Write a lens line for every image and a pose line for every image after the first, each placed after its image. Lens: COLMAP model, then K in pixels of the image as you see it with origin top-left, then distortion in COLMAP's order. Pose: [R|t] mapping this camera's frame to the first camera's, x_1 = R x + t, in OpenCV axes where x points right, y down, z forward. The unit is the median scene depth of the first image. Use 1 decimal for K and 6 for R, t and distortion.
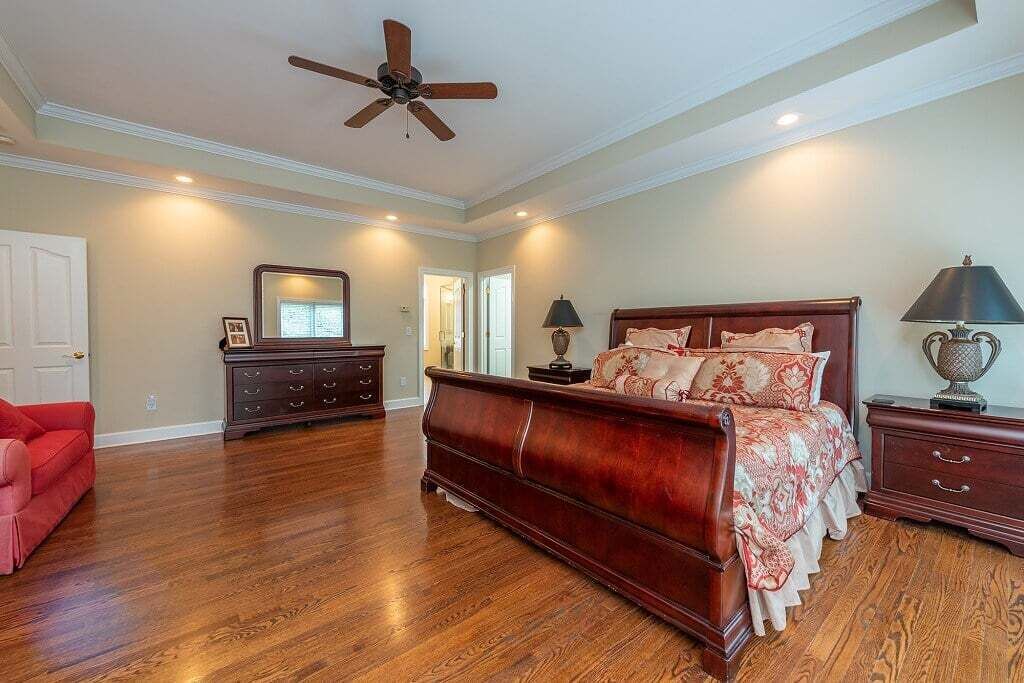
lens RADIAL K [[405.7, 0, 518.5], [0, 405.7, 329.3], [0, 0, 1]] dist [-0.000415, -0.000154]
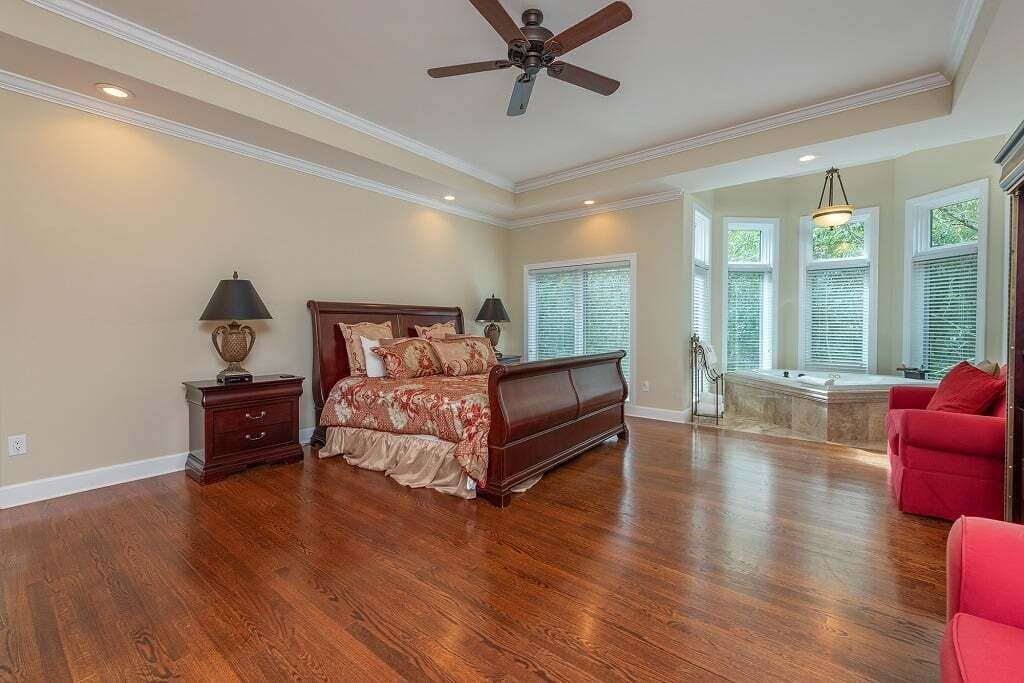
lens RADIAL K [[405.7, 0, 518.5], [0, 405.7, 329.3], [0, 0, 1]] dist [-0.000415, -0.000154]
pose [[-0.225272, -0.010728, 0.974237, -0.677201], [-0.001820, 0.999942, 0.010590, 0.002056], [-0.974294, 0.000612, -0.225278, 0.723213]]
